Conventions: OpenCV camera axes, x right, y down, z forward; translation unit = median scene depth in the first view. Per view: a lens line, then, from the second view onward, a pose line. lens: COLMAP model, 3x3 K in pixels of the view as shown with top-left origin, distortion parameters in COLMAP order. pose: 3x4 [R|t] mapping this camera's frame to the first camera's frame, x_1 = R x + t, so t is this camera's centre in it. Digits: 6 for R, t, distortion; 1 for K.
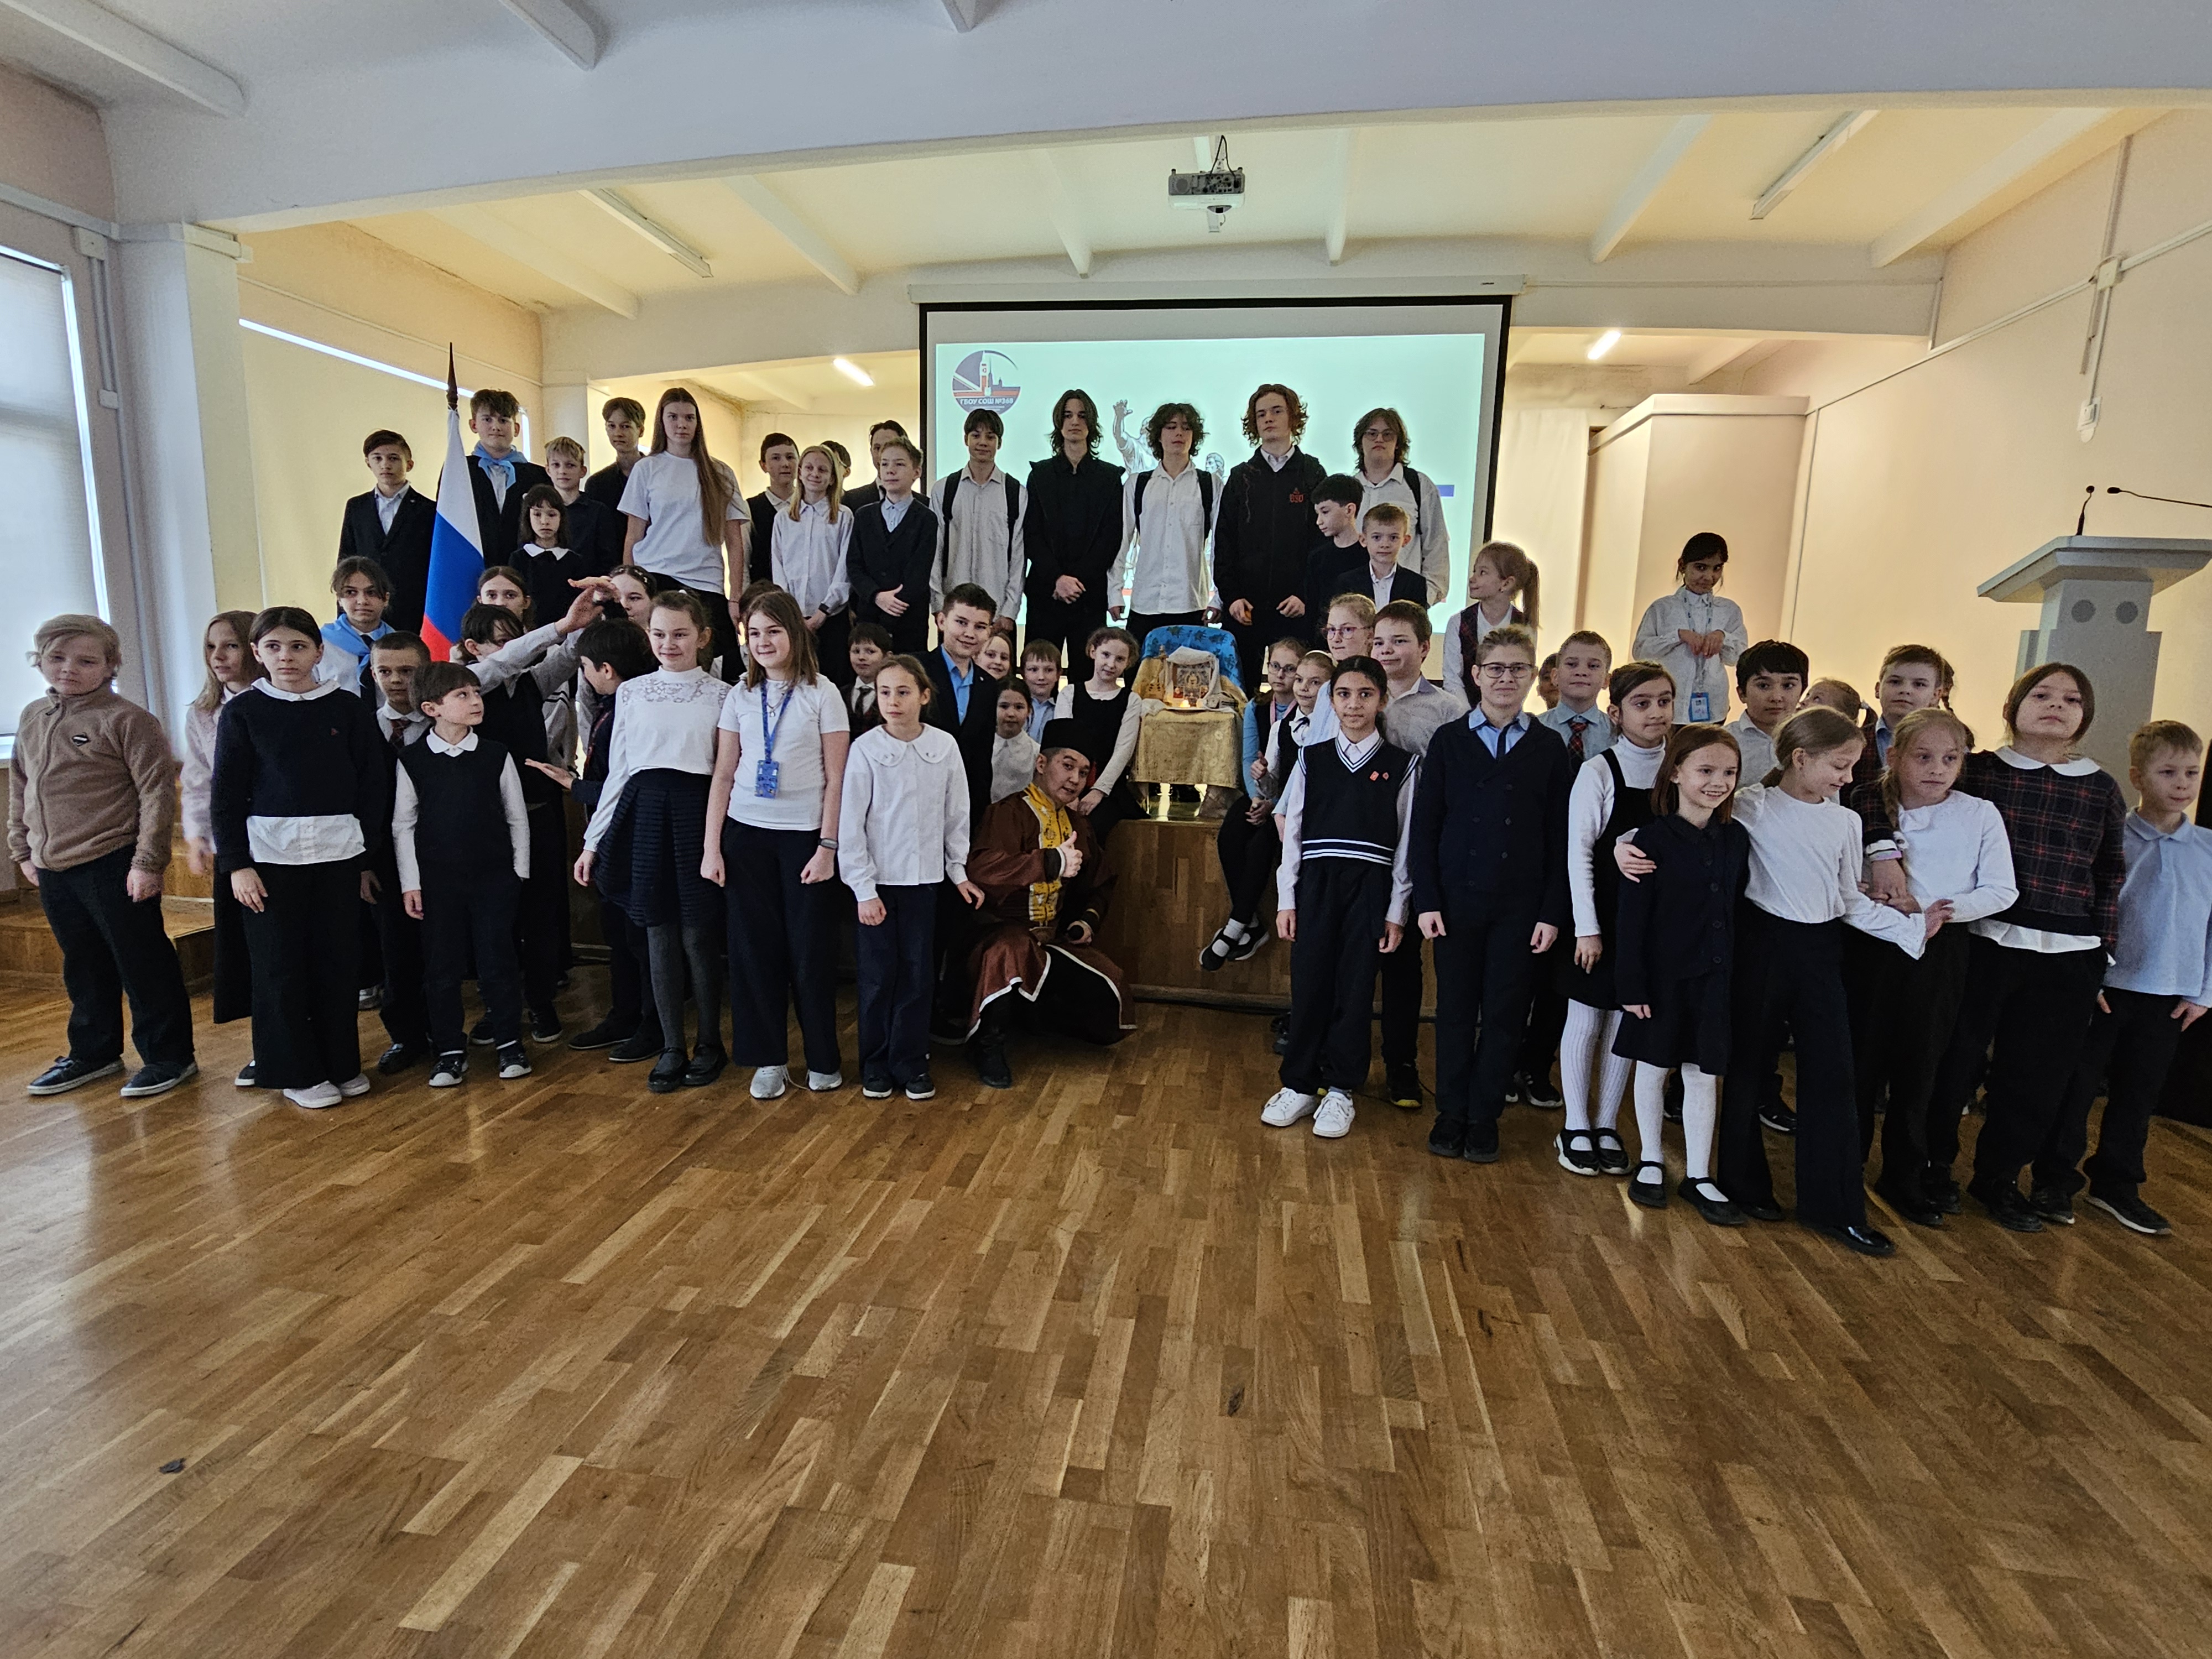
lens RADIAL K [[1165.7, 0, 1087.6], [0, 1165.7, 838.3], [0, 0, 1]] dist [0.017533, -0.028088]
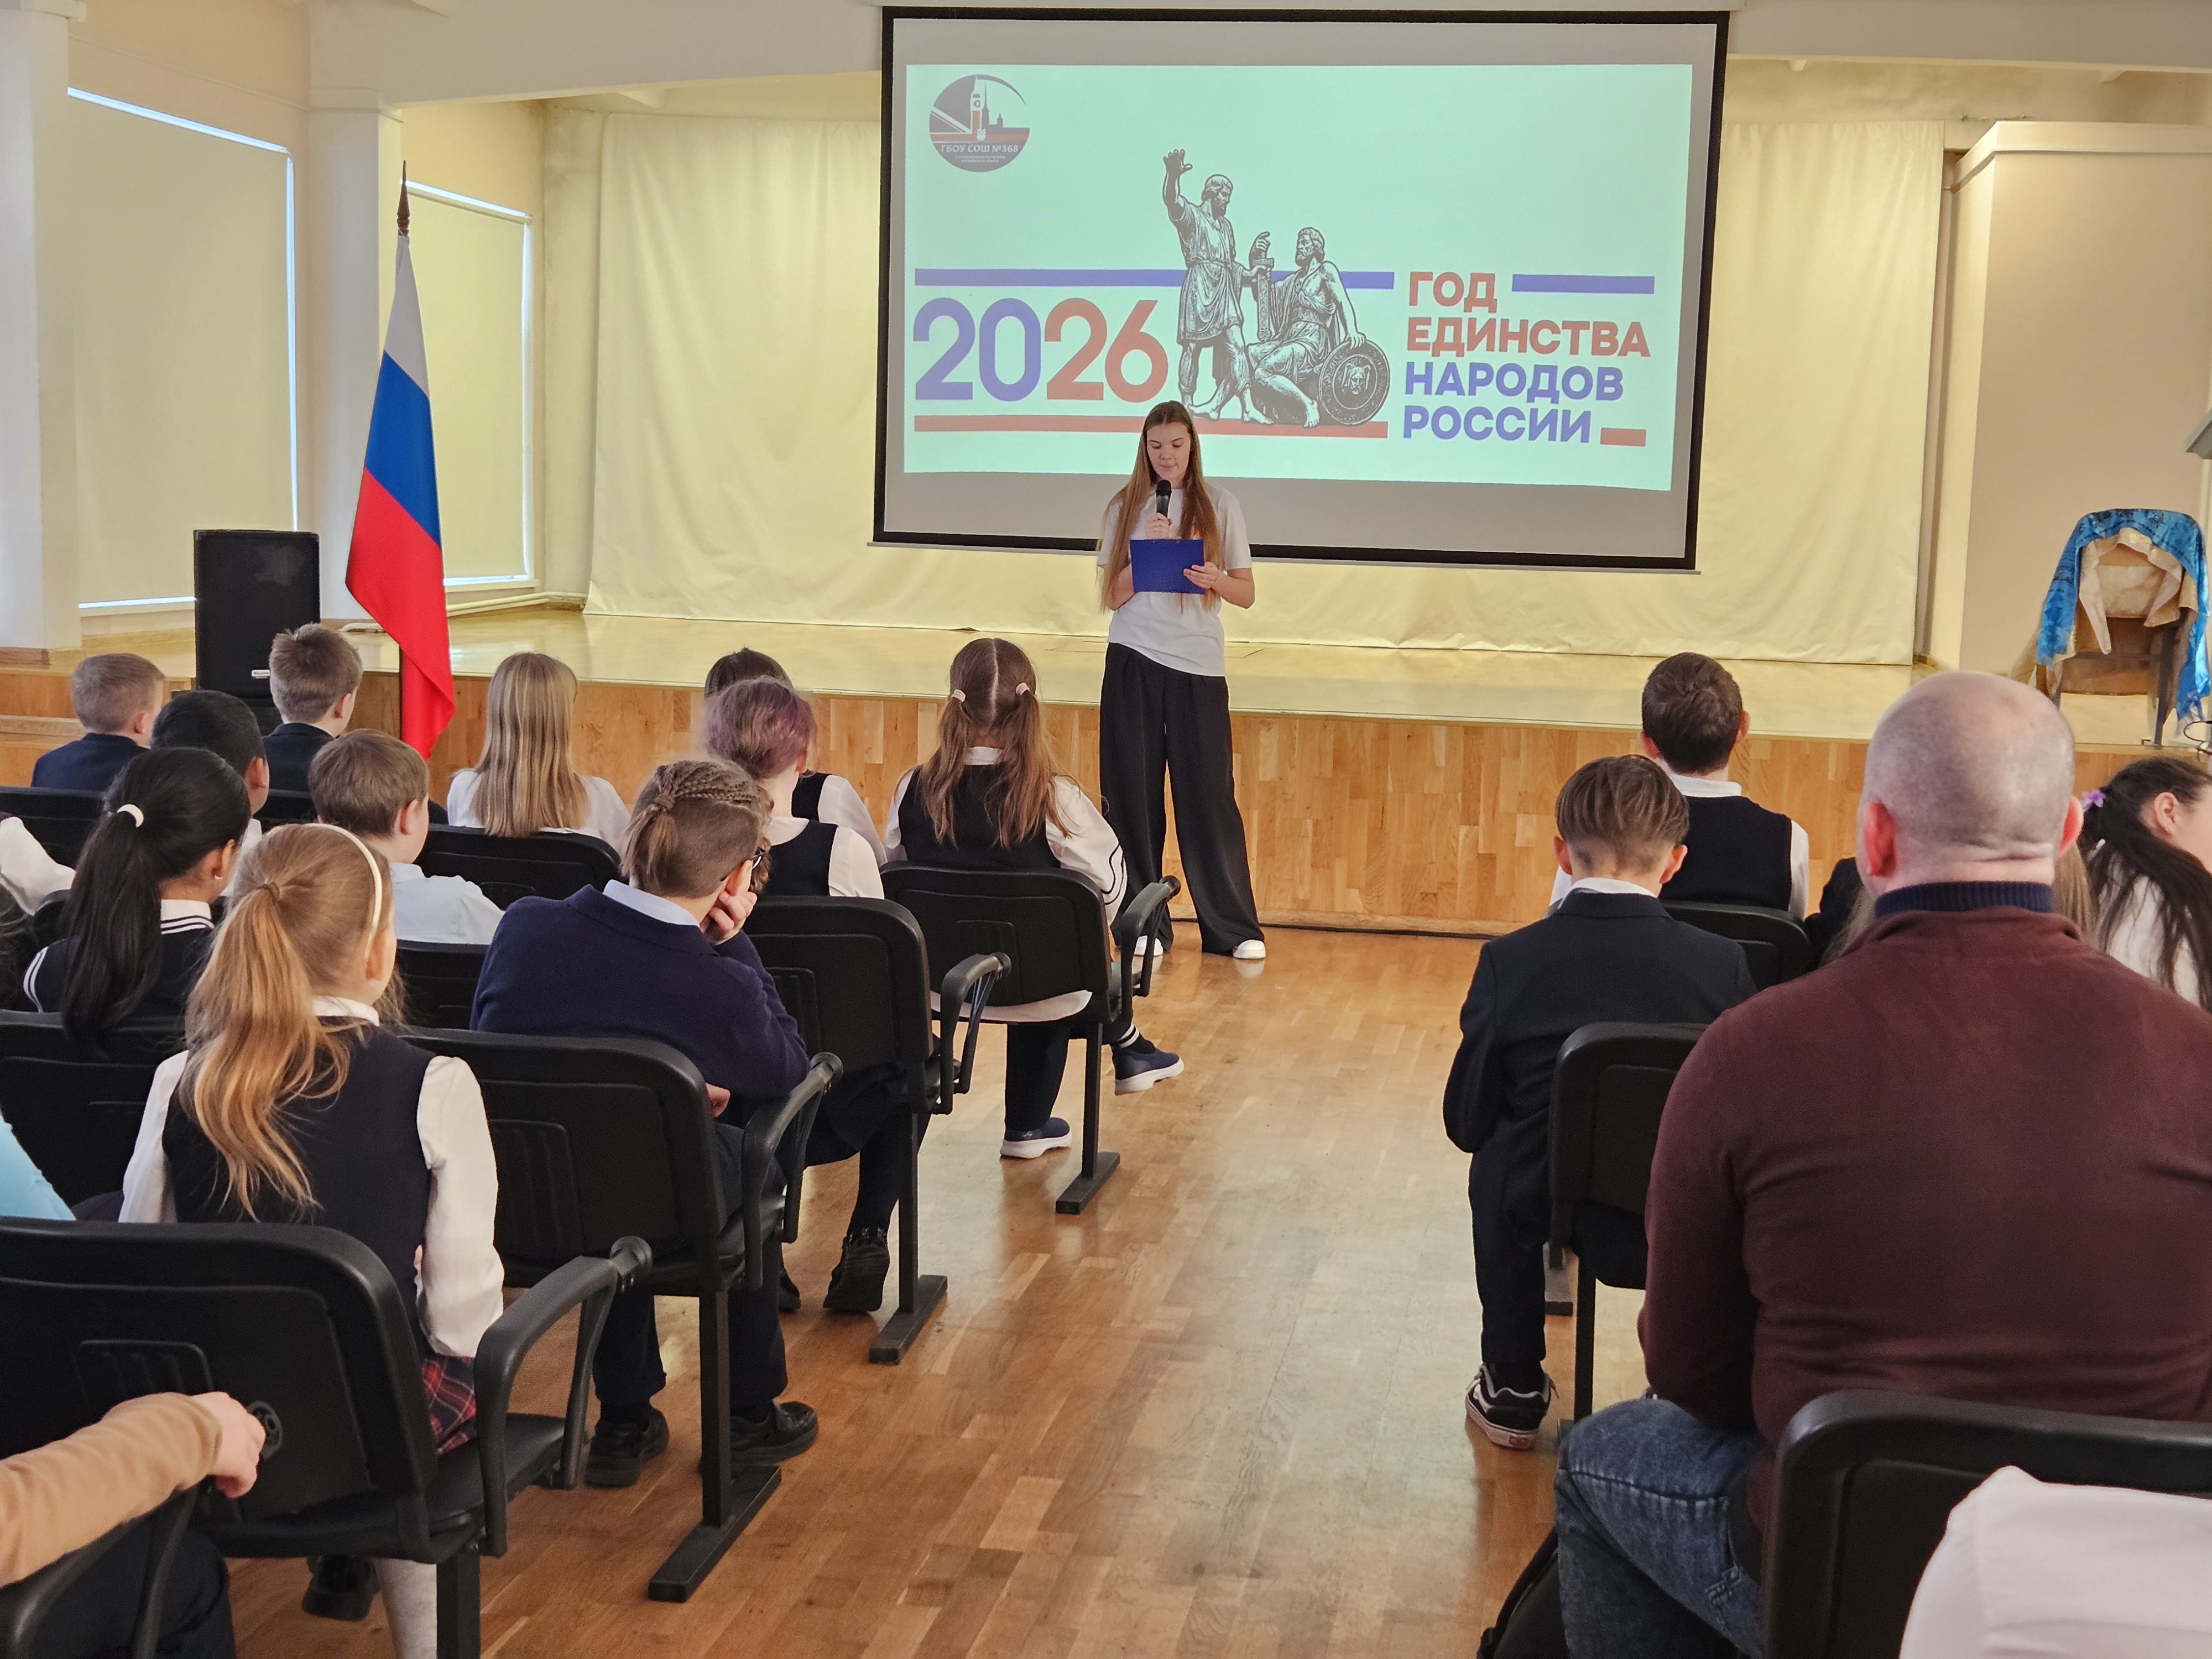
lens RADIAL K [[2942.2, 0, 1122.5], [0, 2942.2, 898.4], [0, 0, 1]] dist [0.101789, -0.139290]
pose [[0.999979, 0.006328, 0.001186, -0.002966], [-0.006291, 0.999571, -0.028608, 0.187274], [-0.001366, 0.028600, 0.999590, -1.176530]]
